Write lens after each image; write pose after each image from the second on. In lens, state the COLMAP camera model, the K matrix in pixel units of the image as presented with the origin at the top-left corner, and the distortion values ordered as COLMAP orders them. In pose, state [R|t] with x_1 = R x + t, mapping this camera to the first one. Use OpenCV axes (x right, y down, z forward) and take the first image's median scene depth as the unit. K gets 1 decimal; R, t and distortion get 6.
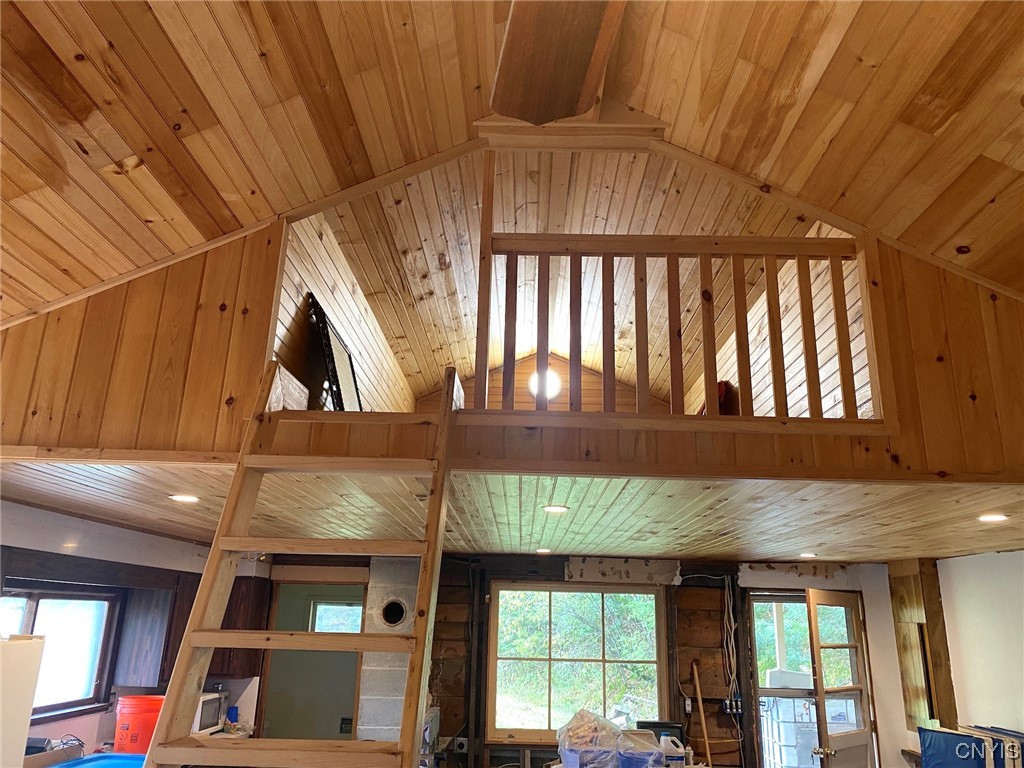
lens RADIAL K [[783.8, 0, 521.4], [0, 783.8, 381.1], [0, 0, 1]] dist [0.011053, -0.005093]
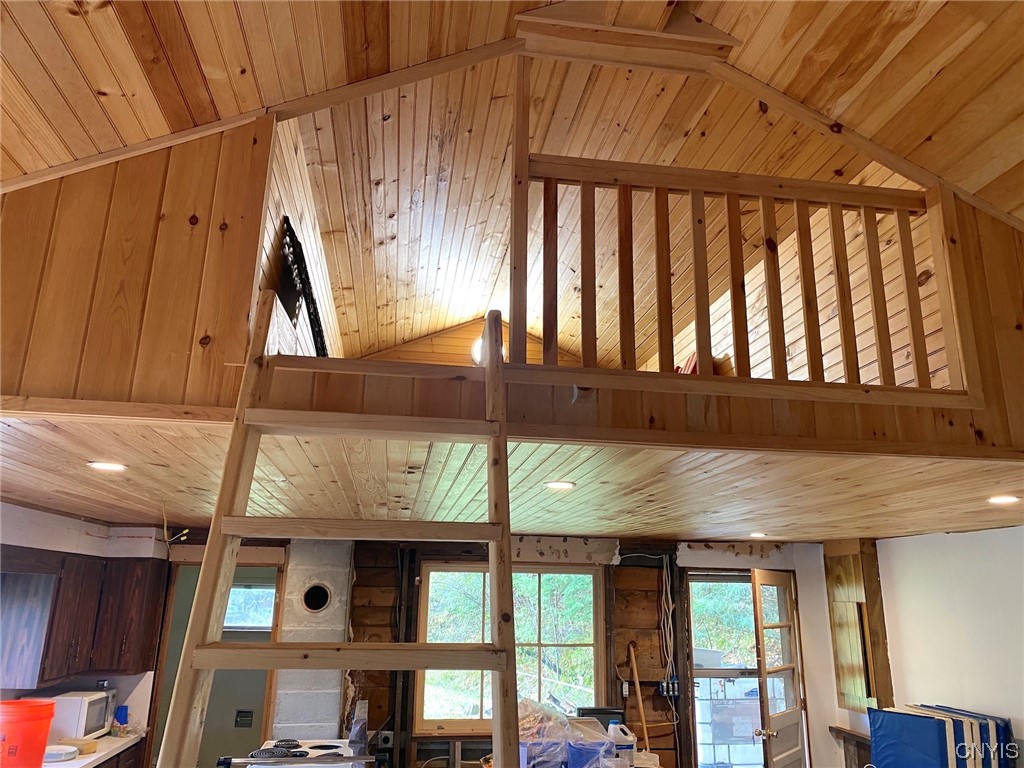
lens RADIAL K [[783.8, 0, 521.4], [0, 783.8, 381.1], [0, 0, 1]] dist [0.011053, -0.005093]
pose [[0.986688, 0.033497, 0.159135, -0.095486], [-0.038218, 0.998913, 0.026697, 0.016771], [-0.158067, -0.032423, 0.986896, 0.096039]]
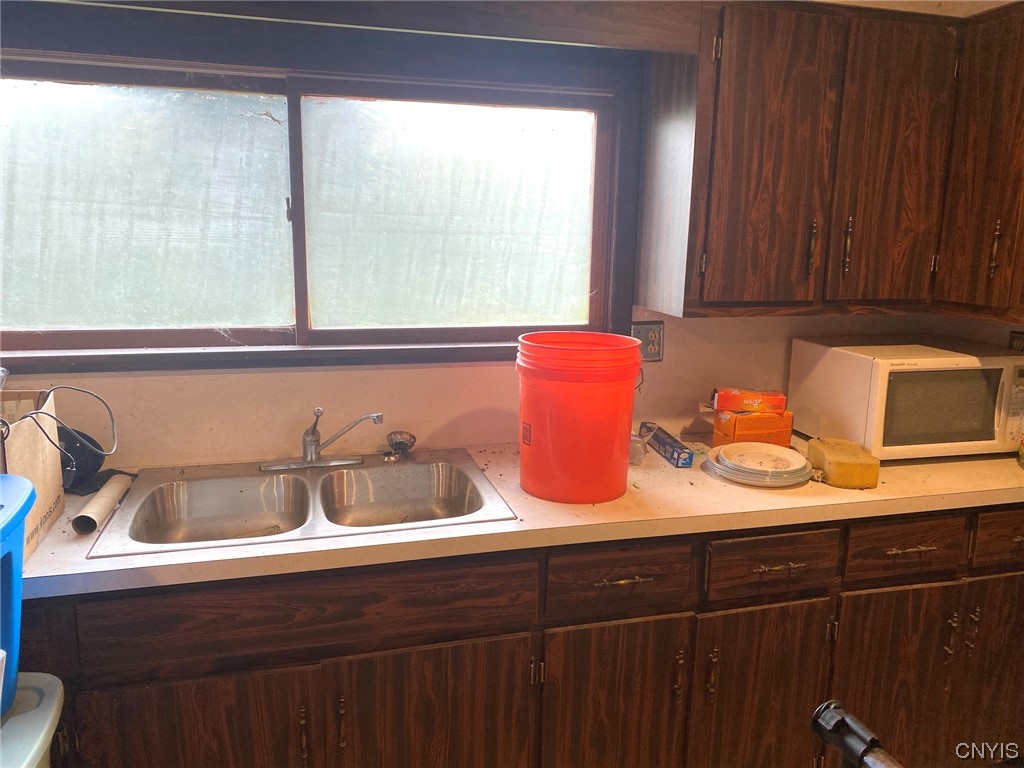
lens RADIAL K [[783.8, 0, 521.4], [0, 783.8, 381.1], [0, 0, 1]] dist [0.011053, -0.005093]
pose [[0.266869, 0.175611, -0.947598, -0.123920], [0.271921, 0.929587, 0.248853, 0.305669], [0.924575, -0.324083, 0.200326, 0.851809]]
